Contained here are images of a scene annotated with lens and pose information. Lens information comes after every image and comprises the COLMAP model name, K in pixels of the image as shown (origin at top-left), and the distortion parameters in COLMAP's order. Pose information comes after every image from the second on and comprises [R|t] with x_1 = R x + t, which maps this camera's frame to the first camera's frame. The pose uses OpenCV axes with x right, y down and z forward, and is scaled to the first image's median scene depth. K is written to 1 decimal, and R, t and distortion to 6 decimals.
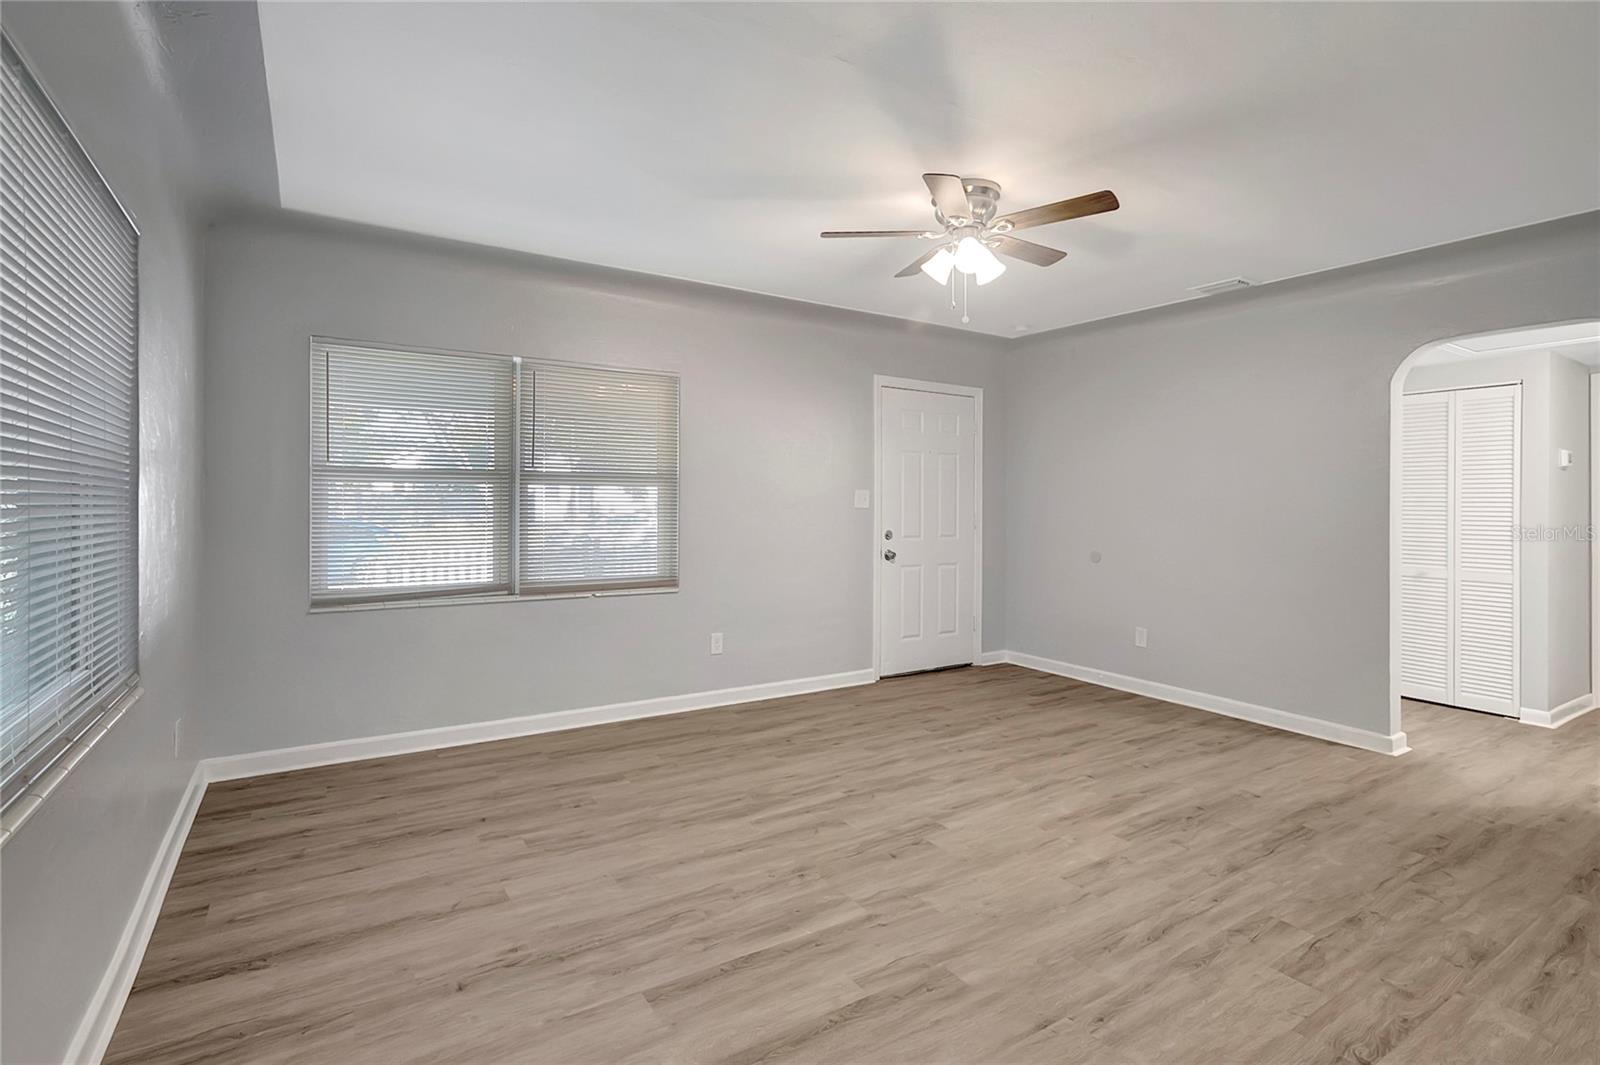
lens RADIAL K [[757.1, 0, 803.9], [0, 757.1, 512.3], [0, 0, 1]] dist [-0.024758, 0.003976]
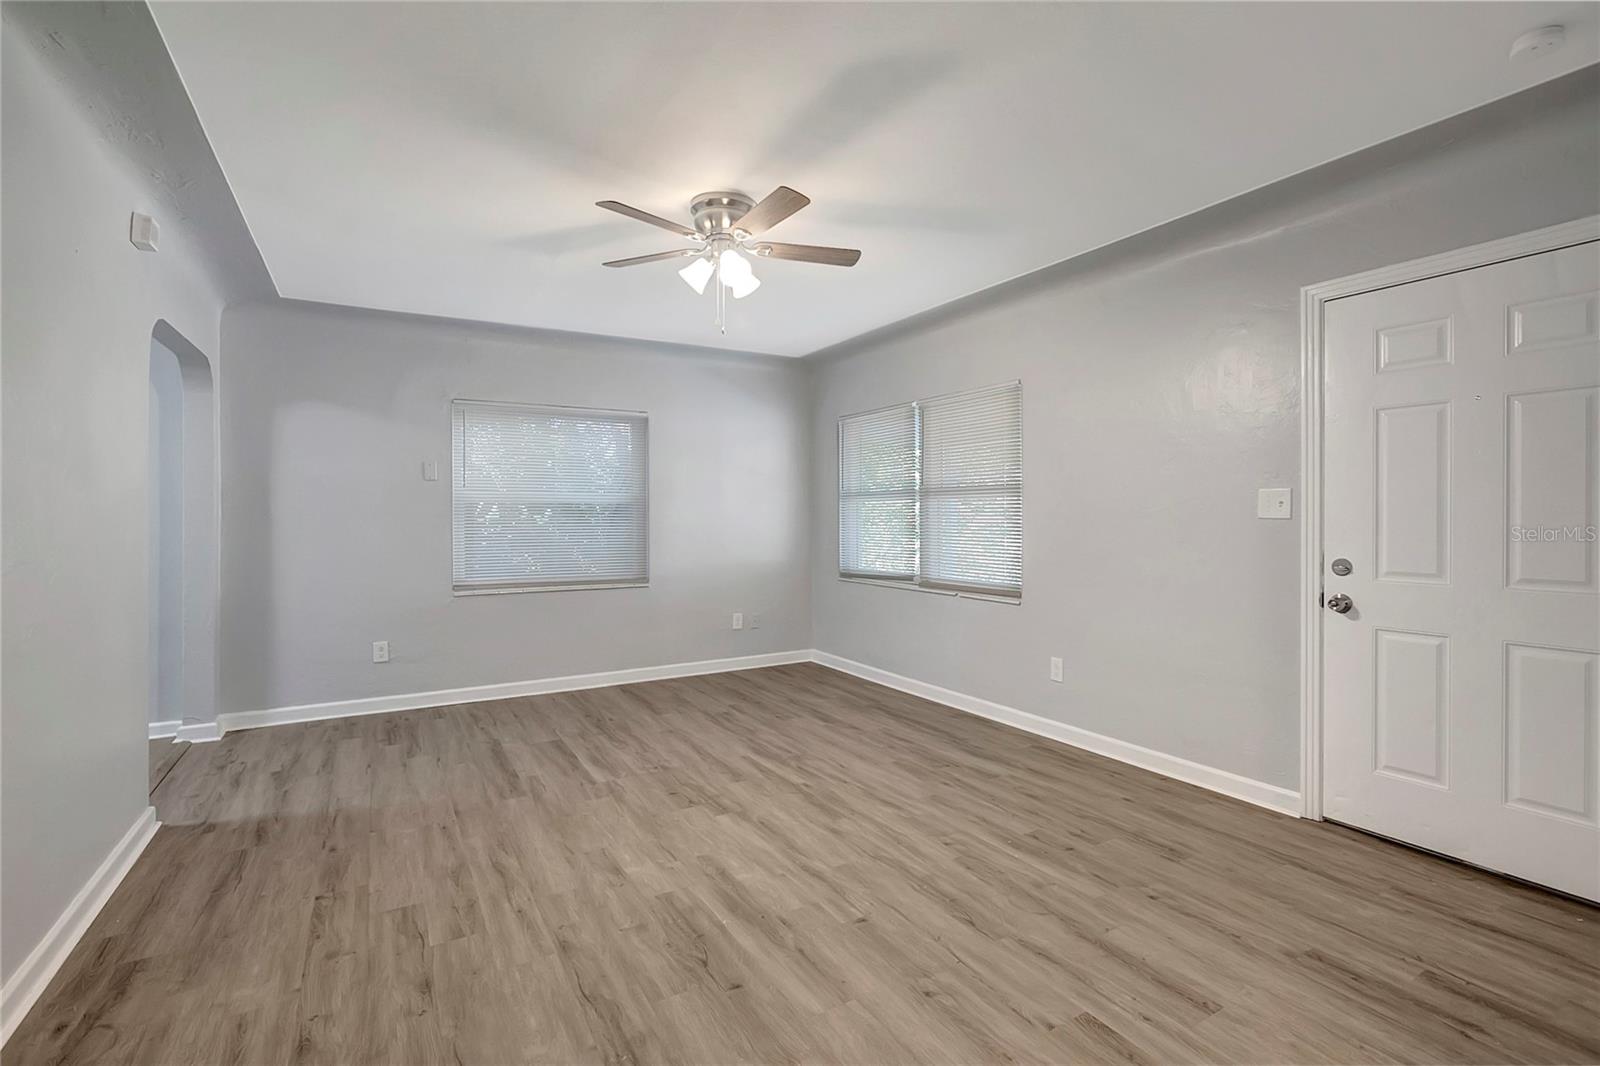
lens RADIAL K [[754.1, 0, 795.8], [0, 754.1, 542.9], [0, 0, 1]] dist [-0.019114, 0.000977]
pose [[-0.062129, 0.029943, -0.997619, 1.185057], [-0.001641, 0.999545, 0.030103, -0.004719], [0.998067, 0.003507, -0.062052, 1.118220]]
